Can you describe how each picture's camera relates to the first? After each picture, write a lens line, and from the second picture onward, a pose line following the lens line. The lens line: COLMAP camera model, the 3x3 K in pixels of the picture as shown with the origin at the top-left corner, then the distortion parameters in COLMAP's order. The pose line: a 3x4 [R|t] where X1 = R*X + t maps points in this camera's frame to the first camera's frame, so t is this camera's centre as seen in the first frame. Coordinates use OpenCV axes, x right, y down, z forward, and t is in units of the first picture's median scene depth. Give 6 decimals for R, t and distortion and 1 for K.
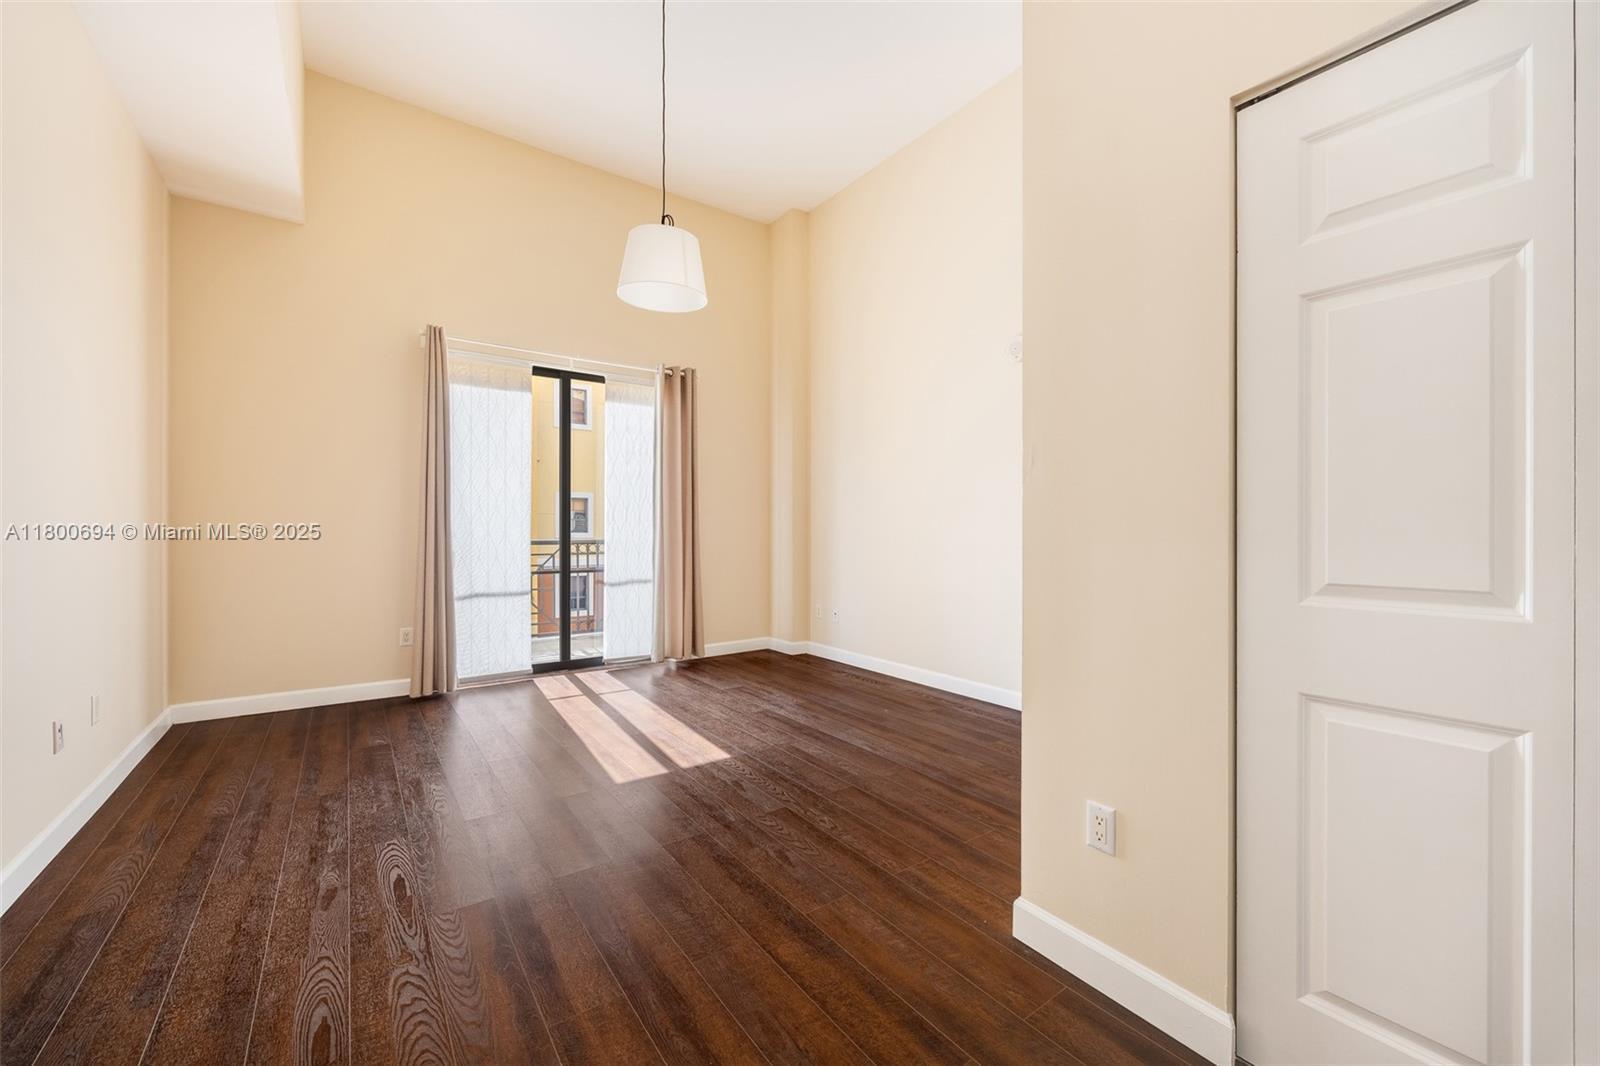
lens RADIAL K [[622.9, 0, 804.0], [0, 622.9, 545.8], [0, 0, 1]] dist [0.000495, 0.000029]
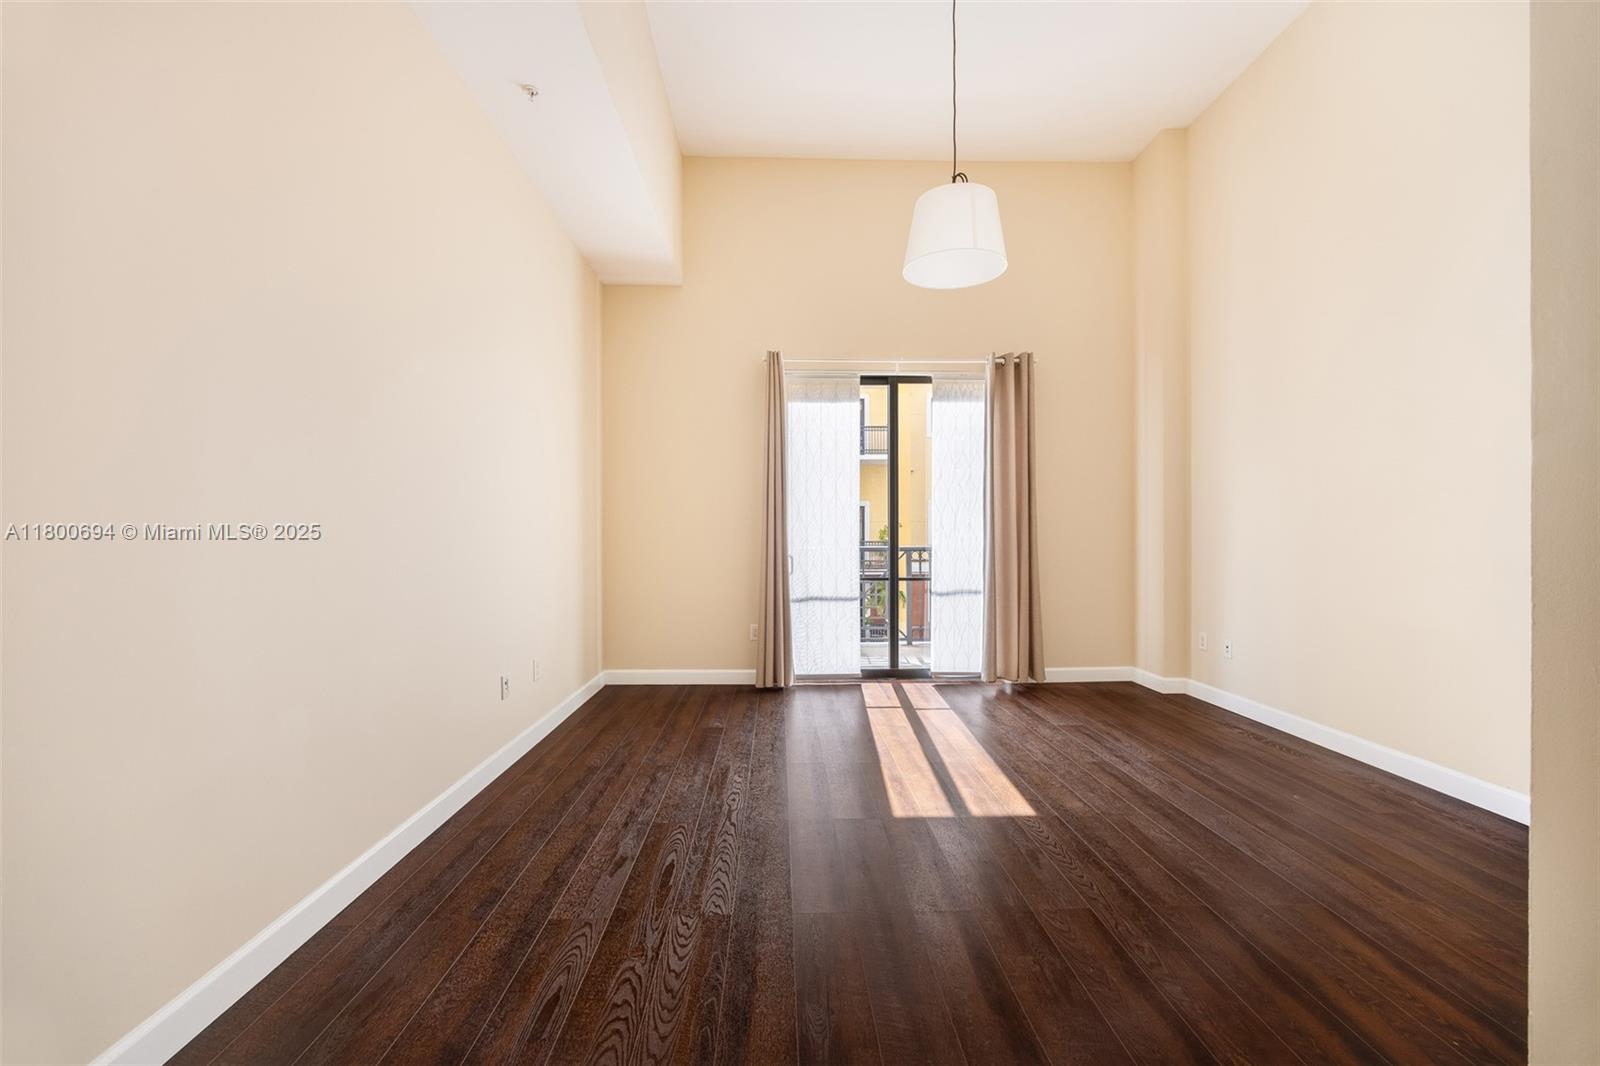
lens RADIAL K [[622.9, 0, 804.0], [0, 622.9, 545.8], [0, 0, 1]] dist [0.000495, 0.000029]
pose [[0.827052, 0.003417, -0.562115, 0.070564], [-0.010205, 0.999908, -0.008936, -0.000881], [0.562033, 0.013127, 0.827011, 0.128138]]
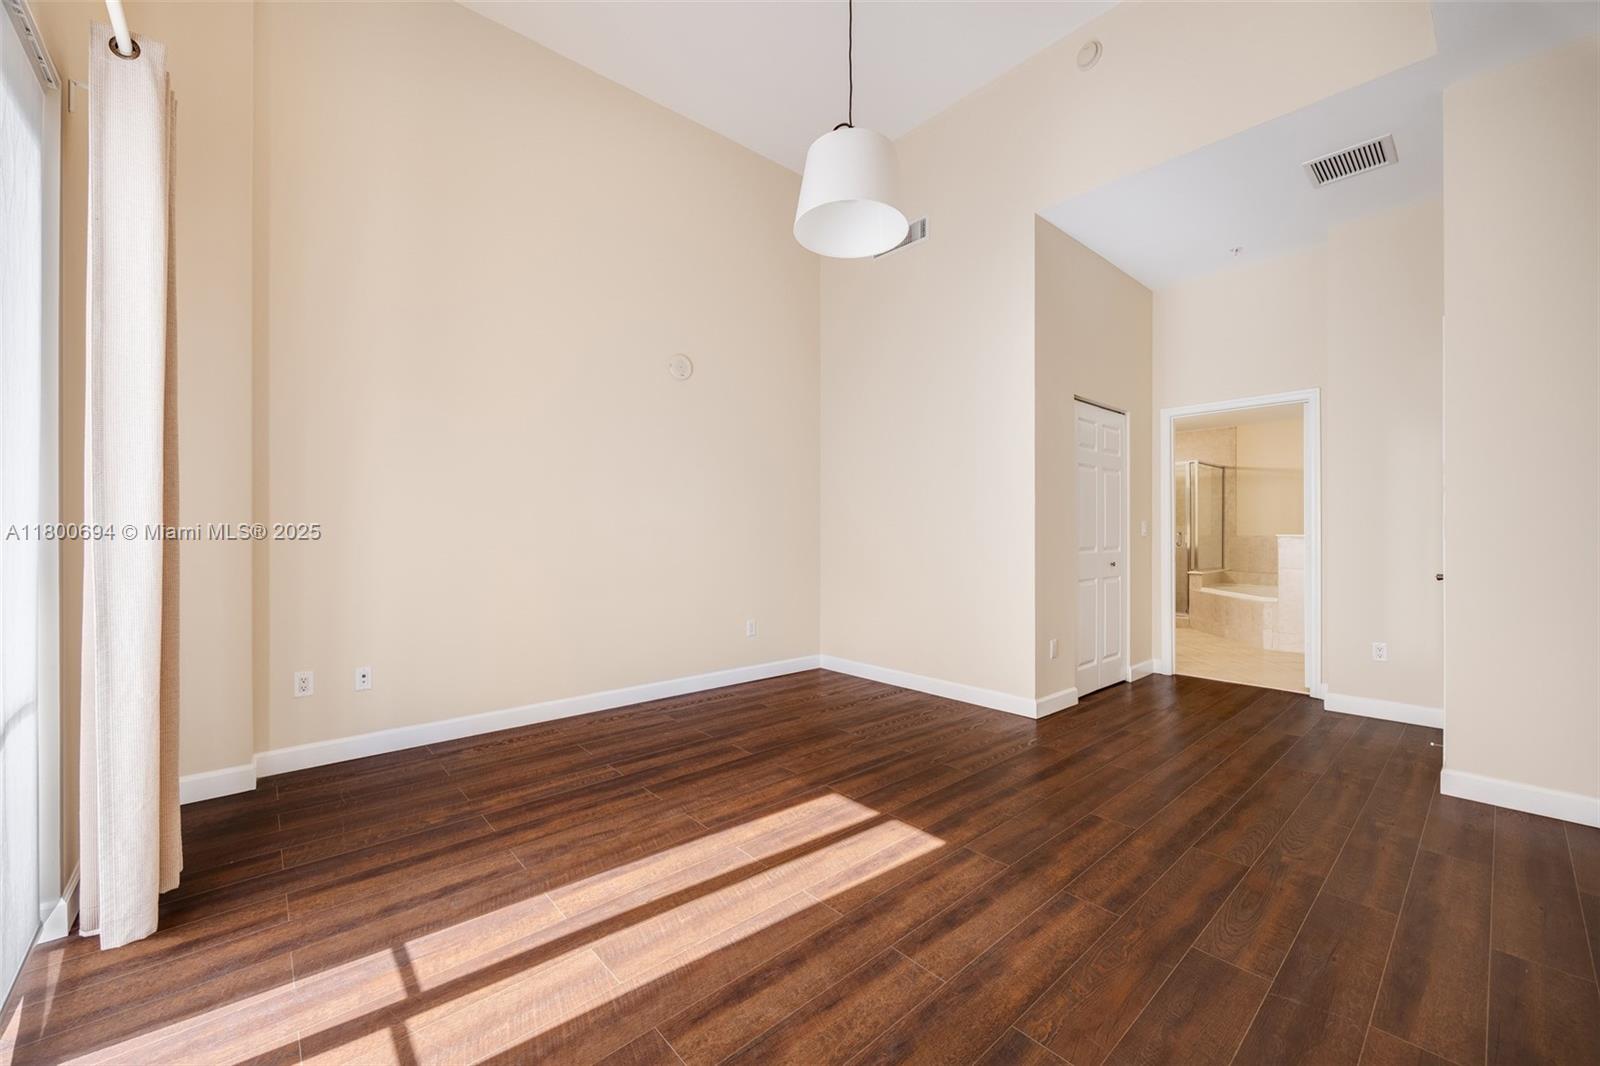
lens RADIAL K [[623.2, 0, 799.5], [0, 623.2, 528.2], [0, 0, 1]] dist [-0.000746, -0.000095]
pose [[-0.091503, 0.002521, 0.995802, -0.805202], [0.022085, 0.999756, -0.000502, -0.026822], [-0.995560, 0.021947, -0.091536, 0.918235]]
